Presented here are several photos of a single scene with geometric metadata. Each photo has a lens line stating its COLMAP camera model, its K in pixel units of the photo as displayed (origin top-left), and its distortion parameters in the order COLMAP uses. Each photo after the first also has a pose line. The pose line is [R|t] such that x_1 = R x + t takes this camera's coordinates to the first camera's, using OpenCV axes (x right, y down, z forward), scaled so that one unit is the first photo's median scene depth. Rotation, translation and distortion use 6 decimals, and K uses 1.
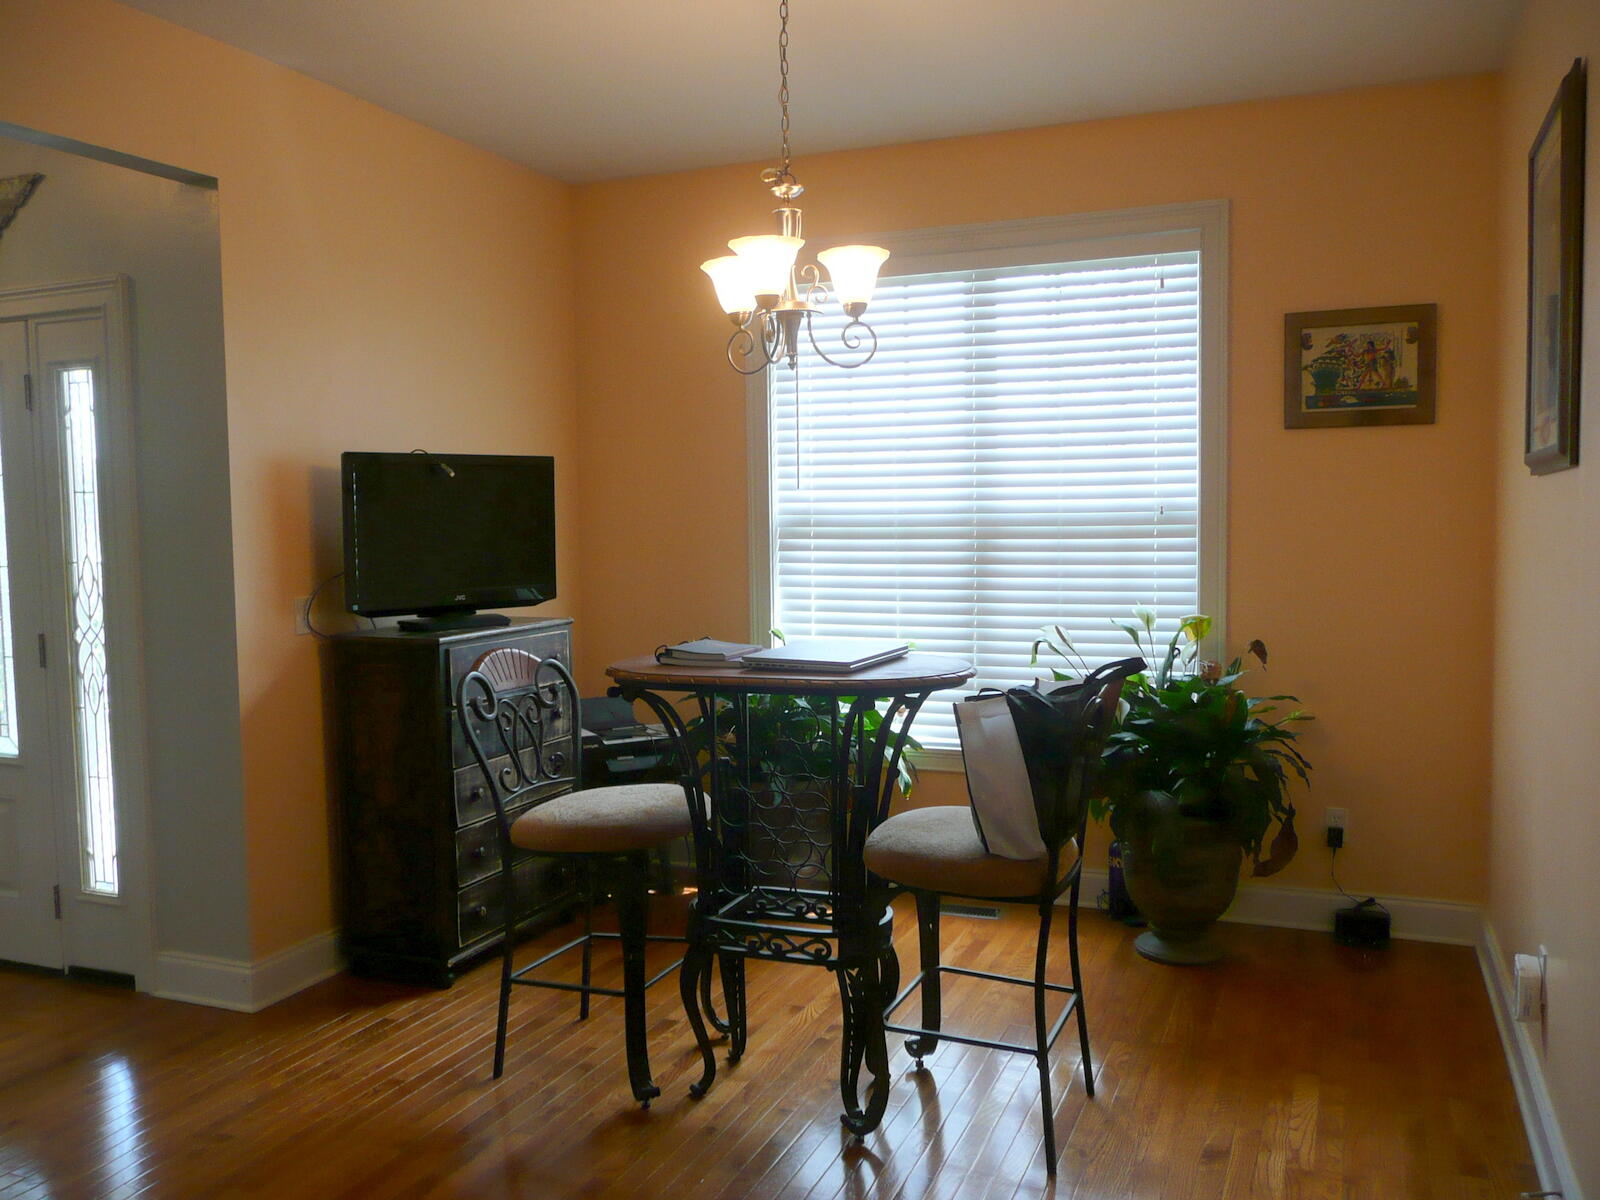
lens RADIAL K [[1346.6, 0, 798.5], [0, 1346.6, 607.6], [0, 0, 1]] dist [-0.033060, 0.031498]
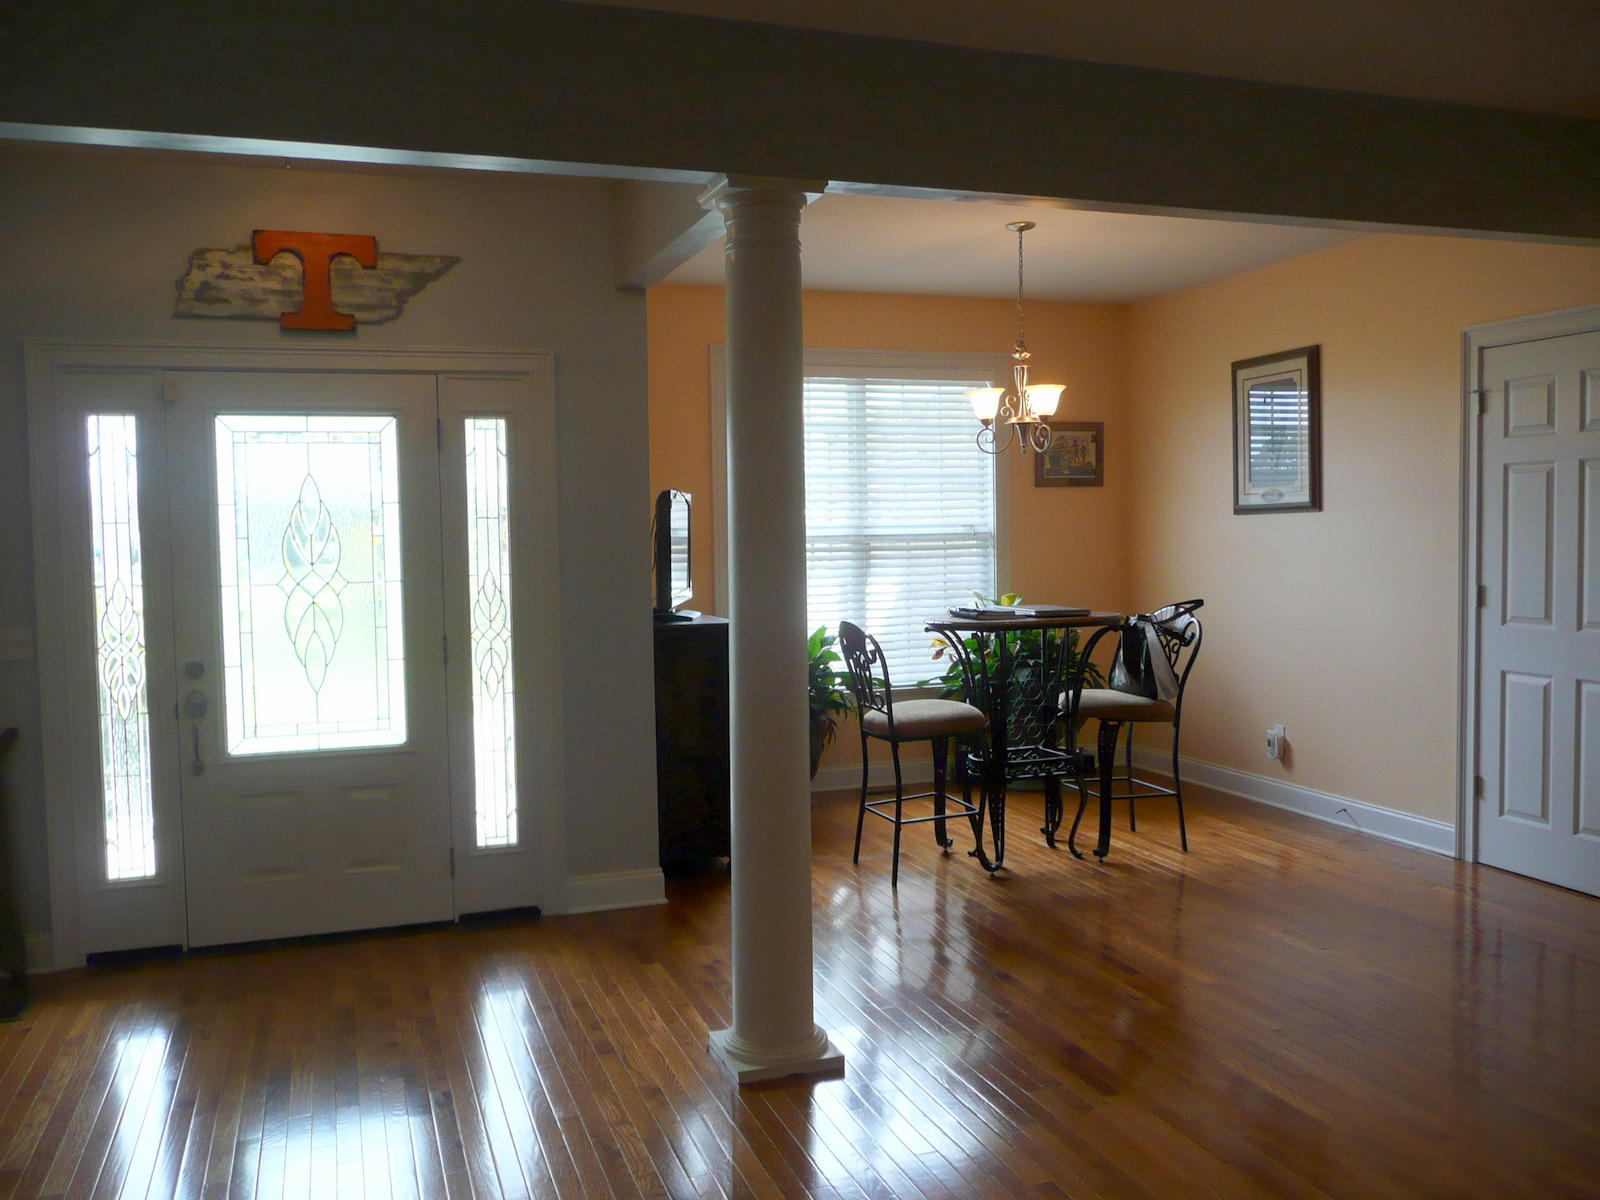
lens RADIAL K [[1346.6, 0, 794.8], [0, 1346.6, 598.9], [0, 0, 1]] dist [-0.033060, 0.031498]
pose [[0.737055, -0.034196, 0.674968, -1.115359], [0.055007, 0.998441, -0.009483, 0.014757], [-0.673591, 0.044118, 0.737786, -0.093079]]
